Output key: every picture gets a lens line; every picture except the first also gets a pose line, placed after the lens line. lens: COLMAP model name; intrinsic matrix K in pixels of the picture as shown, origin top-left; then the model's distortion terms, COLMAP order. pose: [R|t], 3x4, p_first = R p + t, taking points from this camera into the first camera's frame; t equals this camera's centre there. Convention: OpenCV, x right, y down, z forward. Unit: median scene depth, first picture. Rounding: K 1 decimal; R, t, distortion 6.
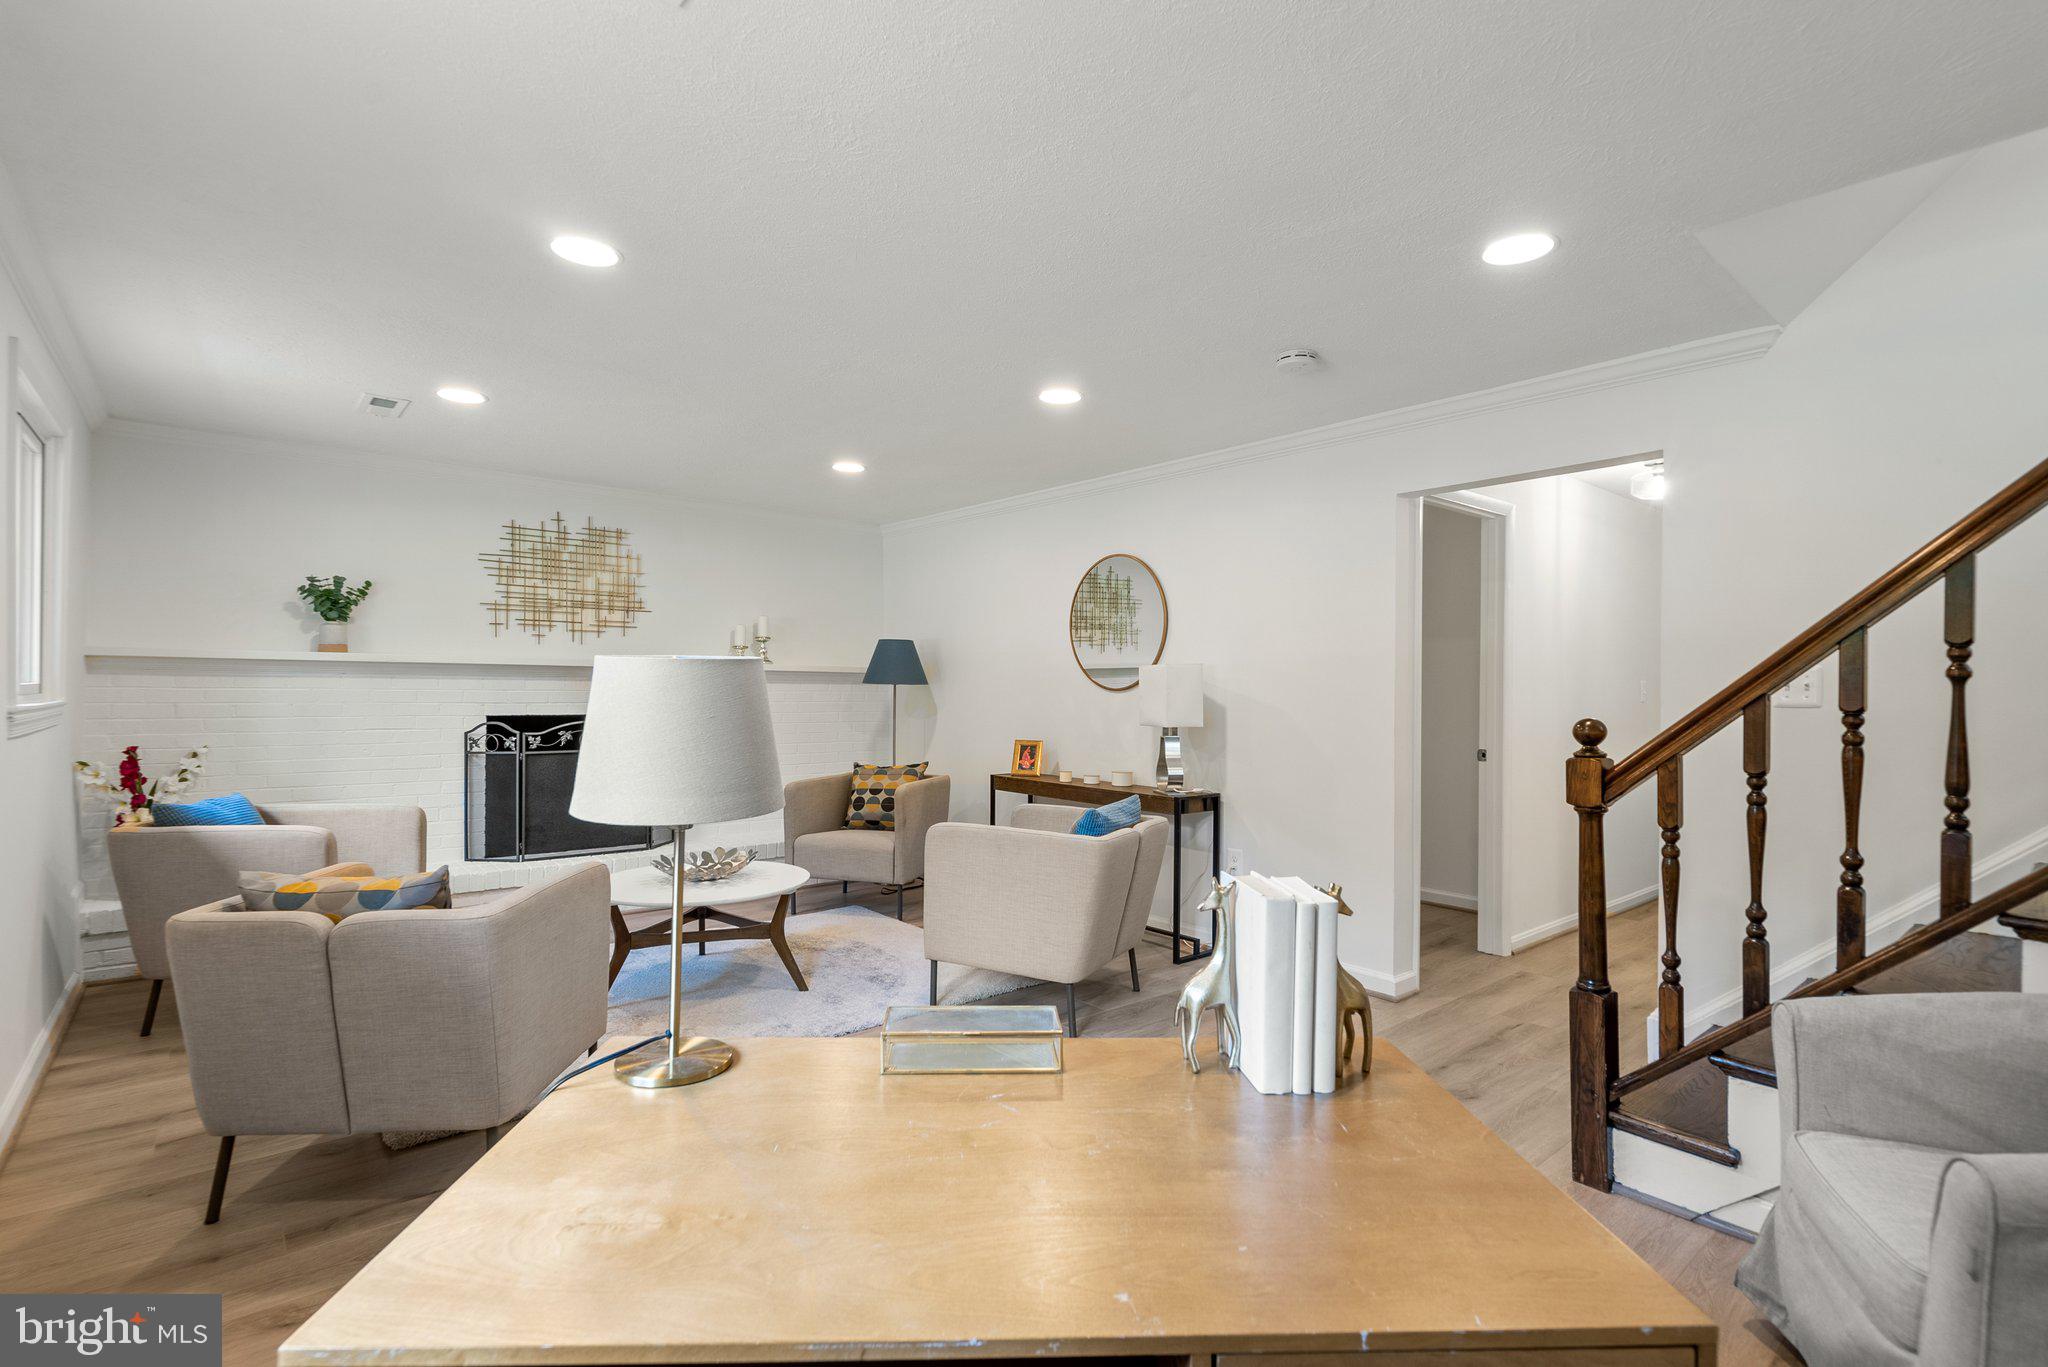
lens RADIAL K [[961.3, 0, 1019.6], [0, 961.3, 685.4], [0, 0, 1]] dist [-0.002487, 0.004501]
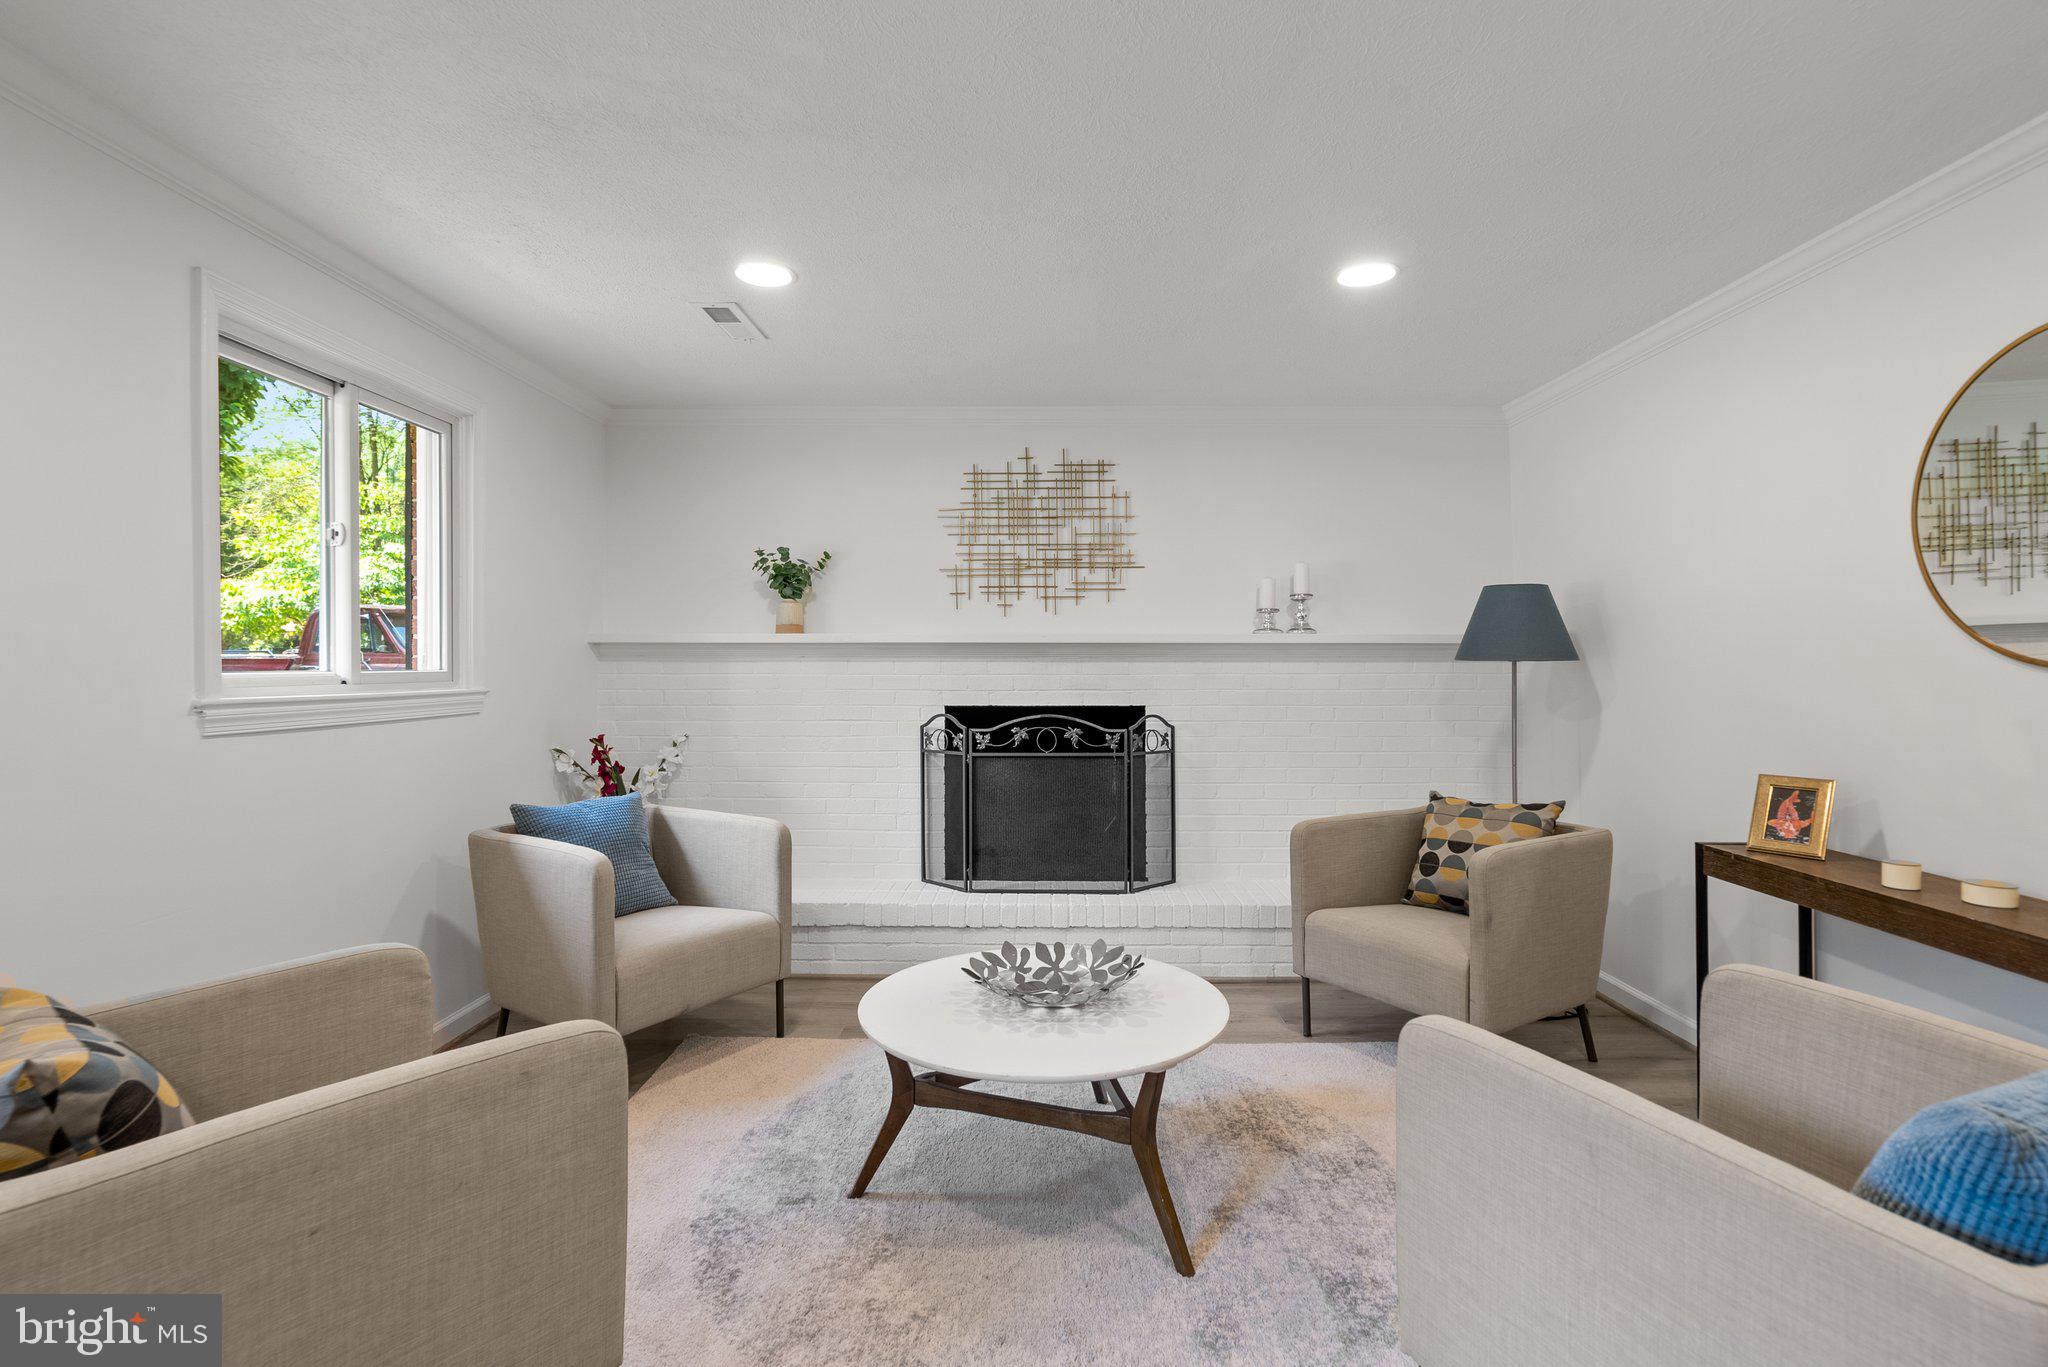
lens RADIAL K [[961.3, 0, 1025.6], [0, 961.3, 666.8], [0, 0, 1]] dist [-0.002487, 0.004501]
pose [[0.759889, -0.010435, -0.649969, 0.029373], [0.010291, 0.999939, -0.004021, 0.002002], [0.649971, -0.003633, 0.759950, 0.406475]]
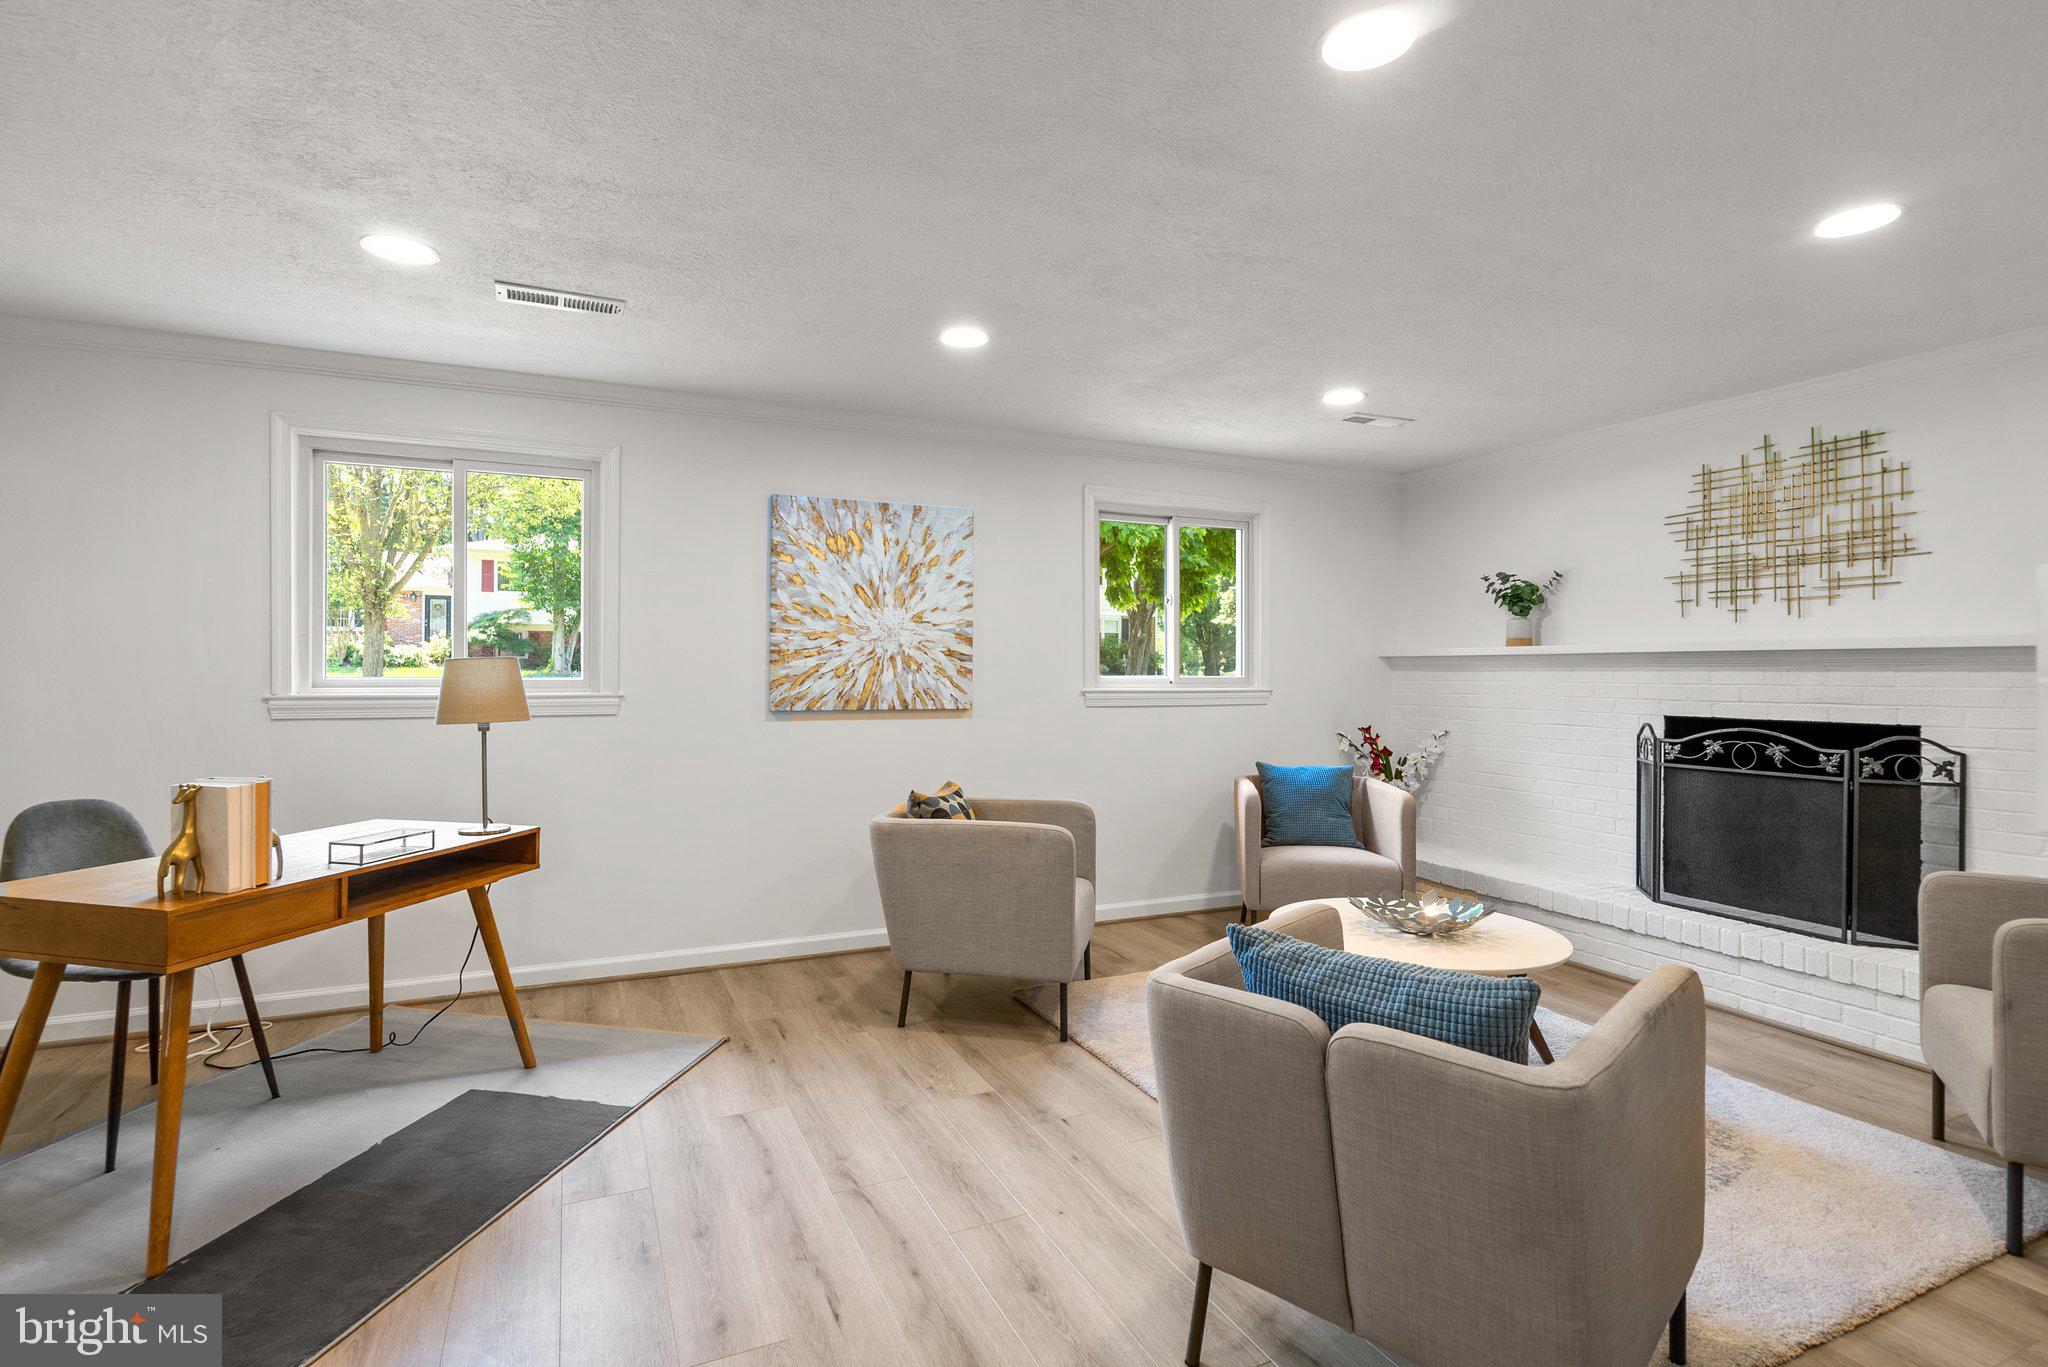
lens RADIAL K [[961.3, 0, 1018.0], [0, 961.3, 675.0], [0, 0, 1]] dist [-0.002487, 0.004501]
pose [[-0.249911, -0.010246, -0.968215, 0.353597], [-0.004534, 0.999945, -0.009411, 0.006927], [0.968258, 0.002038, -0.249944, 0.650132]]
